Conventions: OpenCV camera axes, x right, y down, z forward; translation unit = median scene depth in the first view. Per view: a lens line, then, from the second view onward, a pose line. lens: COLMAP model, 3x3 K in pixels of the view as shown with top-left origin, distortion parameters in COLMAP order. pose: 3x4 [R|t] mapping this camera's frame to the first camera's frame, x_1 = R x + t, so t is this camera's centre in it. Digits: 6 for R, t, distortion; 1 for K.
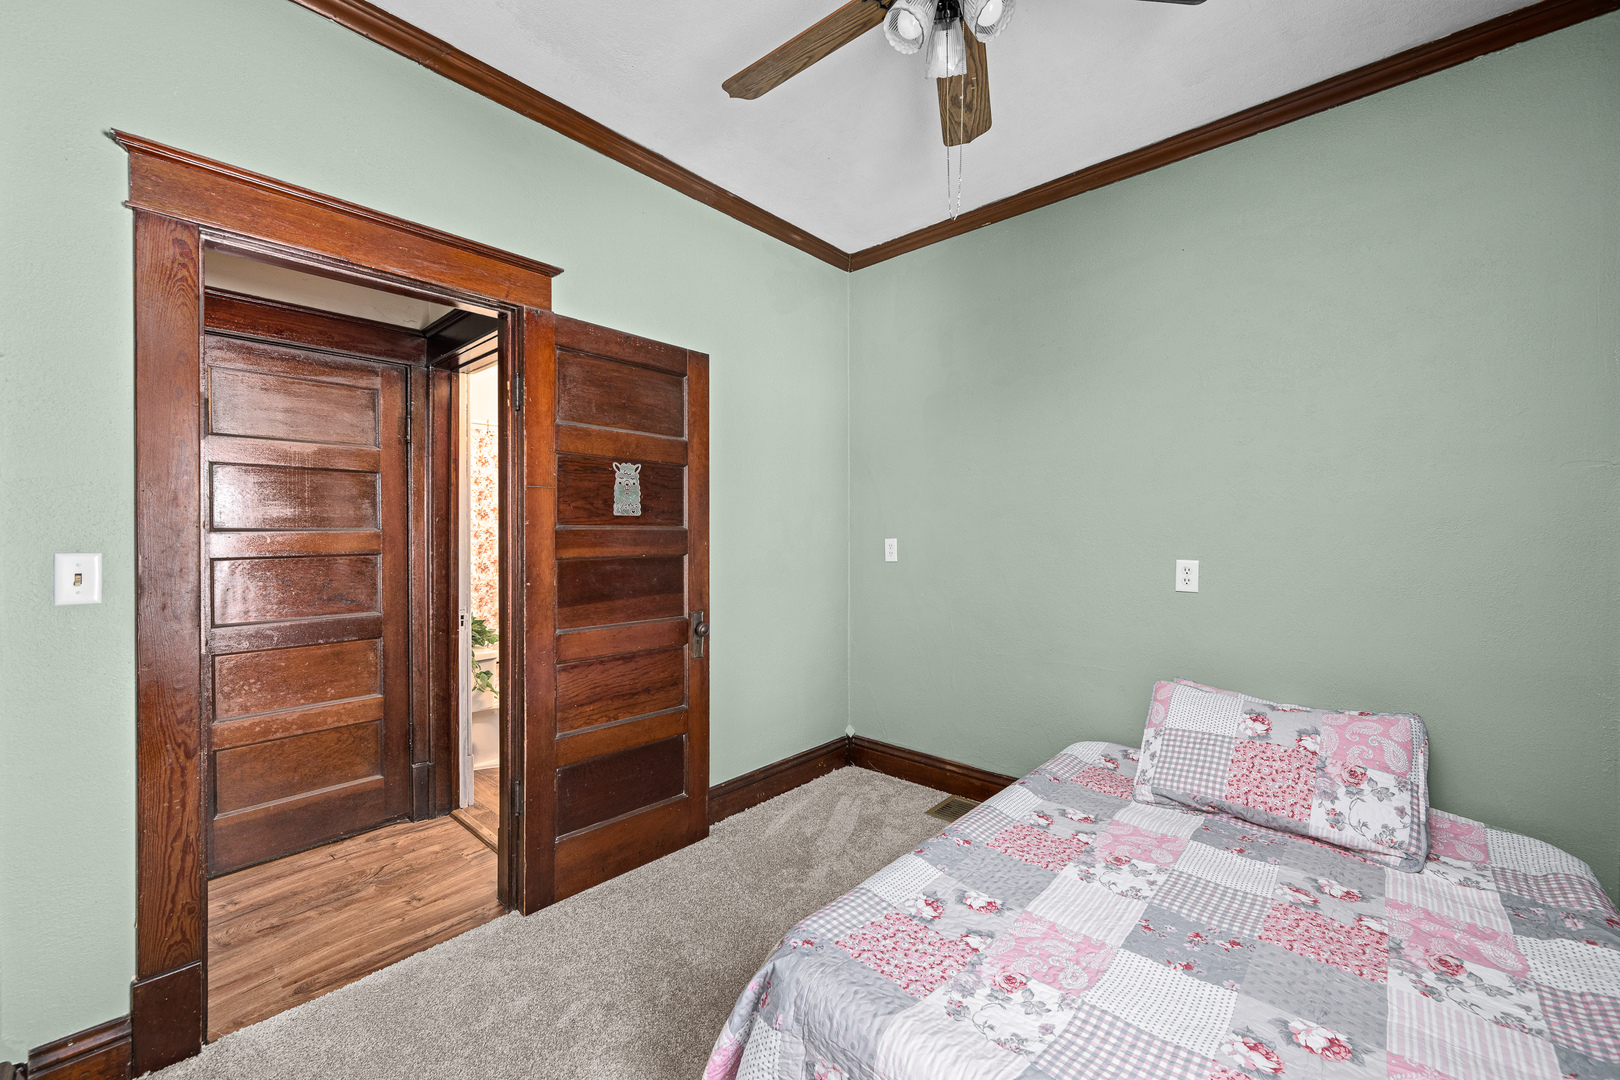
lens RADIAL K [[641.4, 0, 811.7], [0, 641.4, 546.5], [0, 0, 1]] dist [0.001774, 0.000052]
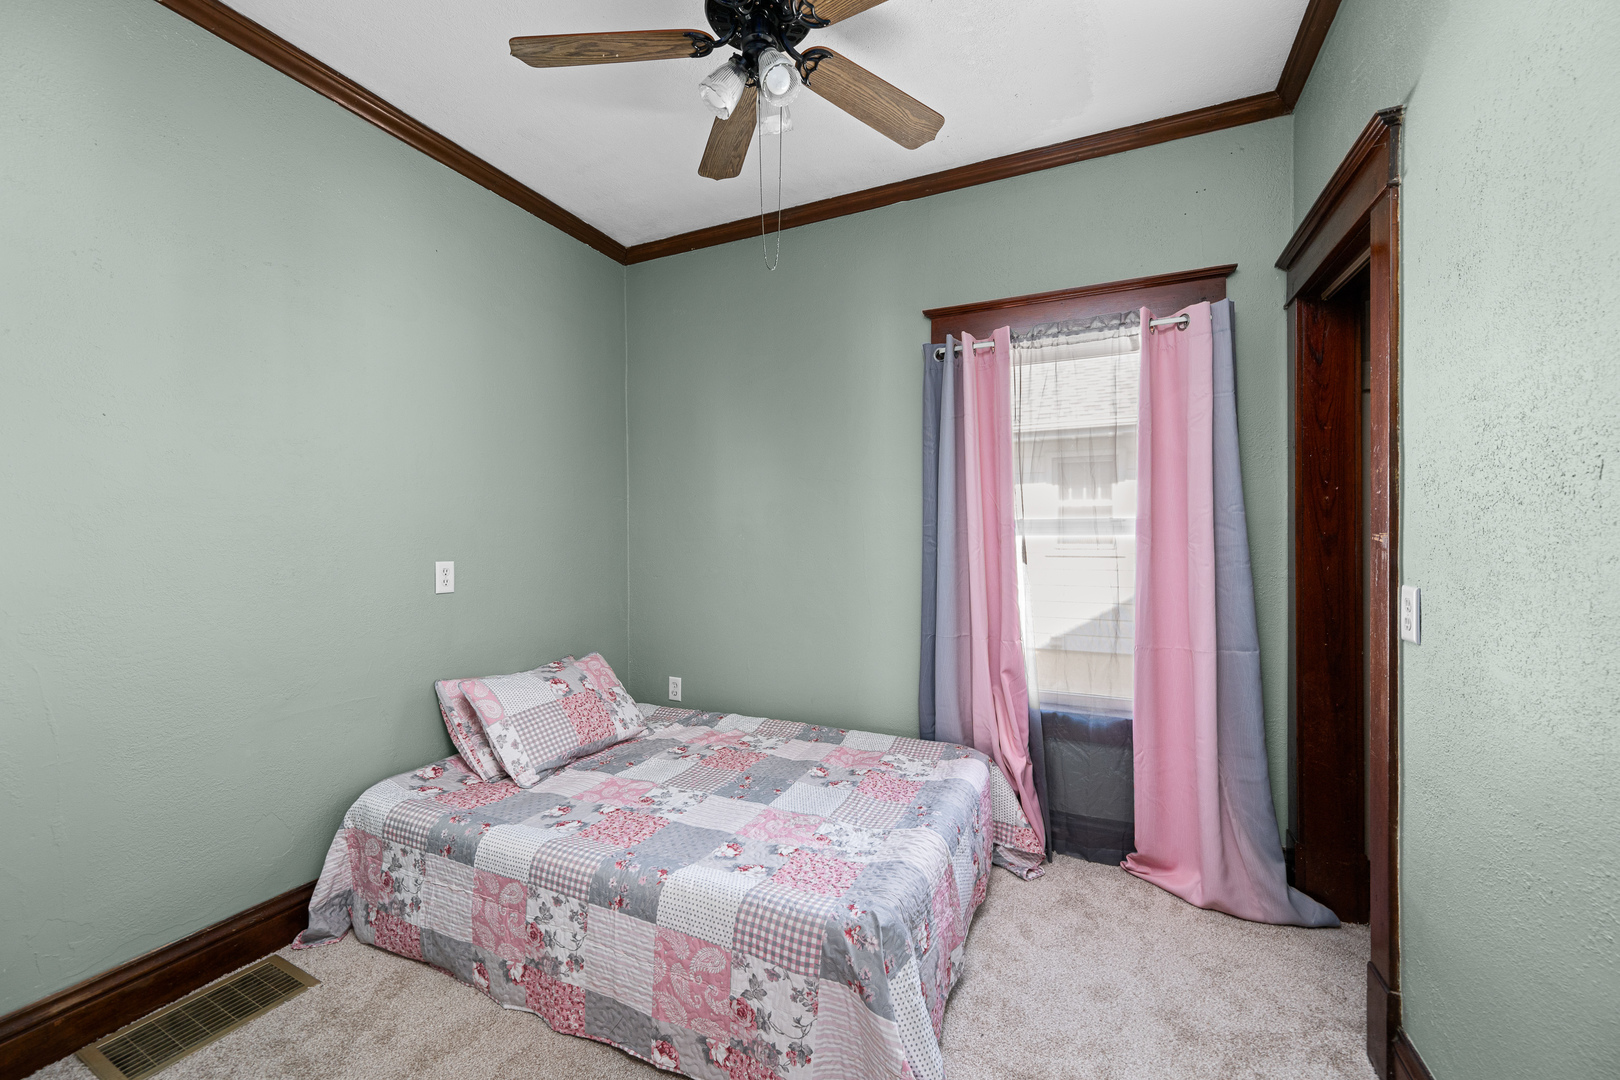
lens RADIAL K [[641.4, 0, 811.7], [0, 641.4, 546.5], [0, 0, 1]] dist [0.001774, 0.000052]
pose [[-0.306474, -0.008135, 0.951844, -0.791293], [0.026127, 0.999515, 0.016954, -0.006489], [-0.951520, 0.030065, -0.306113, 1.080360]]
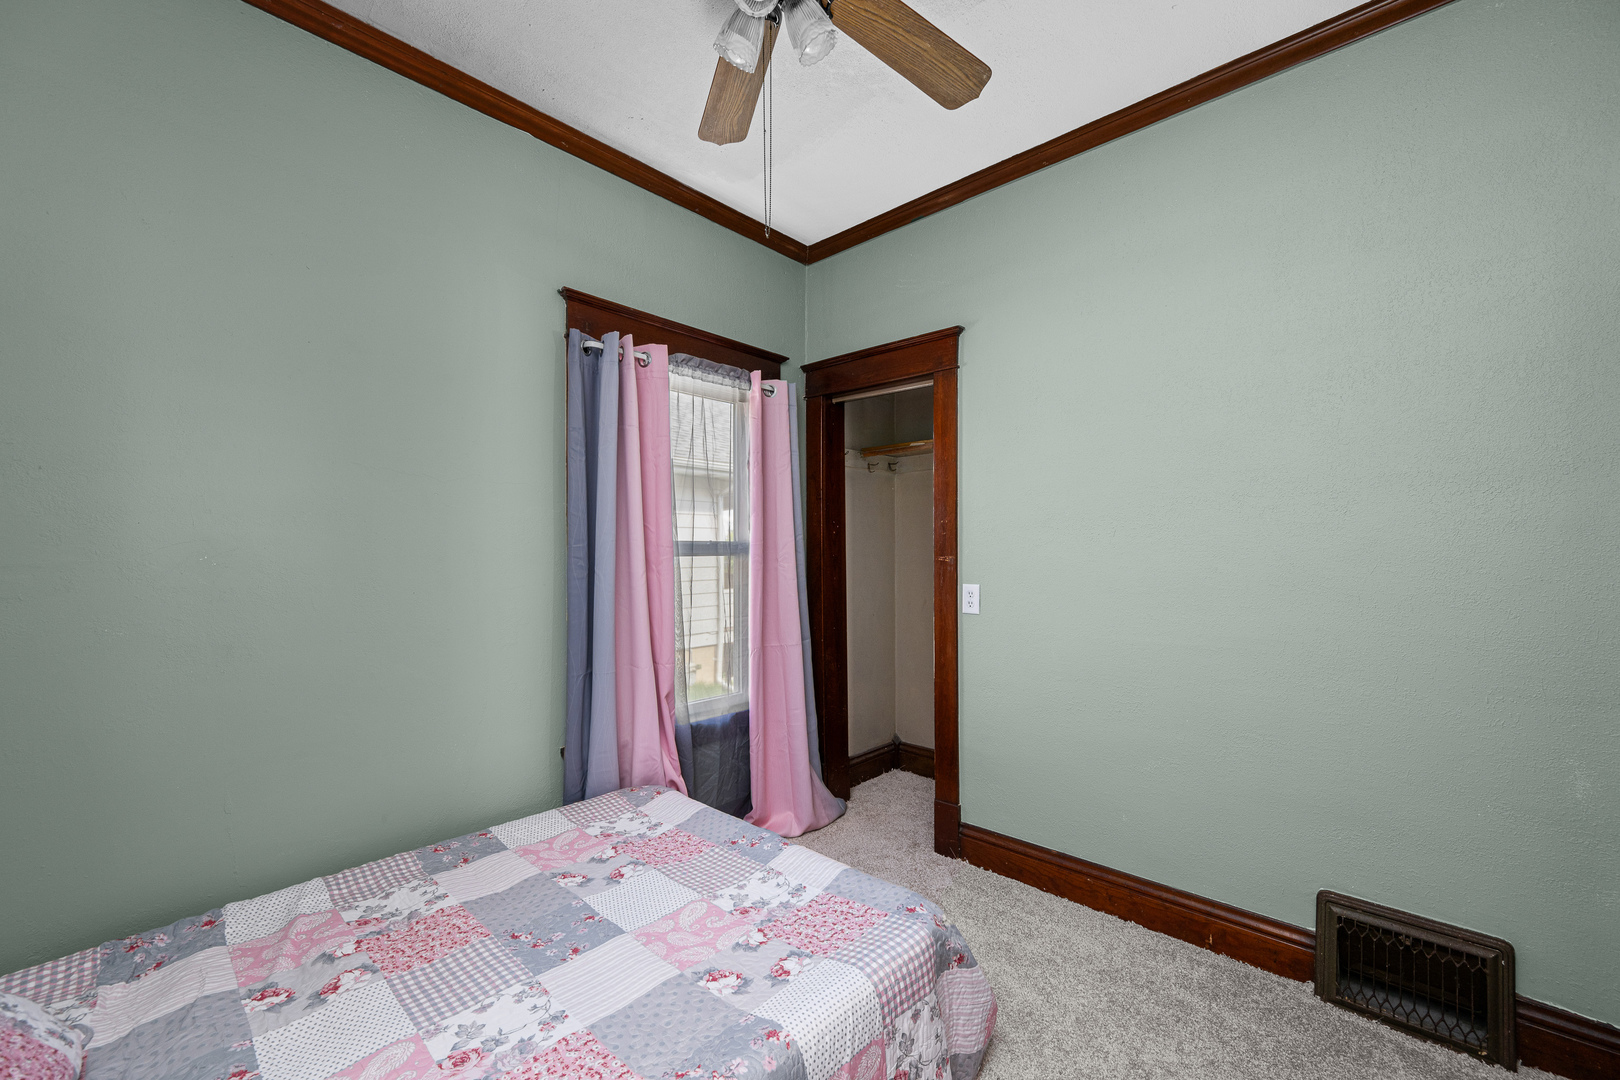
lens RADIAL K [[650.6, 0, 840.4], [0, 650.6, 545.5], [0, 0, 1]] dist [0.000296, 0.000026]
pose [[-0.999951, 0.005241, -0.008449, 0.097648], [0.005089, 0.999827, 0.017888, -0.044642], [0.008542, 0.017844, -0.999804, 1.688656]]
